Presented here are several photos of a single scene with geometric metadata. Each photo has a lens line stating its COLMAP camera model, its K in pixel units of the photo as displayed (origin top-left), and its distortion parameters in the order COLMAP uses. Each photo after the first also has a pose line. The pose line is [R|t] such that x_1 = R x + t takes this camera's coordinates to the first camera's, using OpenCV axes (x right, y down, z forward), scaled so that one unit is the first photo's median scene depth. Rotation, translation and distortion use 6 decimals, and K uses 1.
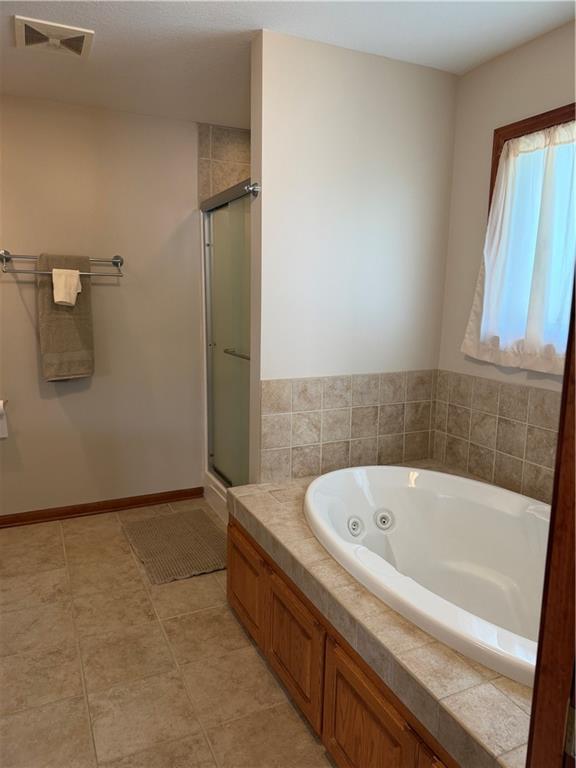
lens RADIAL K [[544.9, 0, 285.1], [0, 544.9, 382.6], [0, 0, 1]] dist [0.048660, -0.047339]
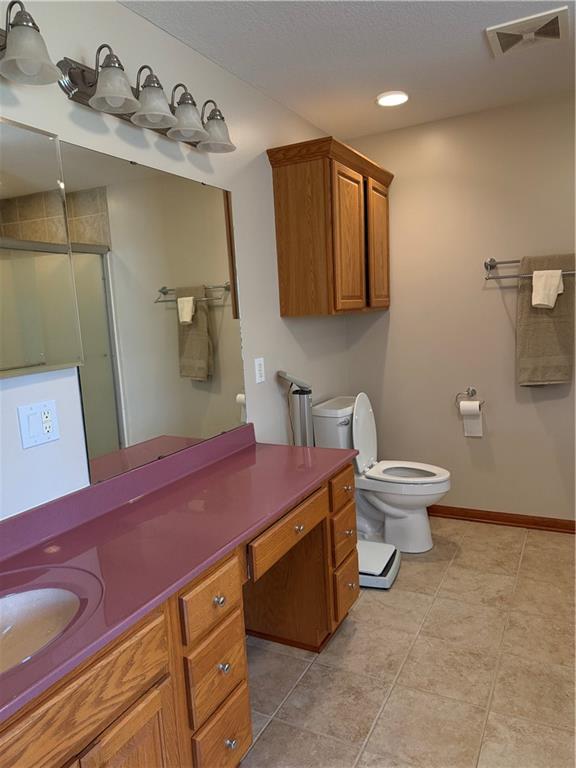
lens RADIAL K [[544.9, 0, 293.1], [0, 544.9, 387.3], [0, 0, 1]] dist [0.048660, -0.047339]
pose [[0.616821, 0.063272, -0.784556, 0.094136], [-0.060302, 0.997633, 0.033047, -0.008369], [0.784790, 0.026926, 0.619177, 0.068823]]
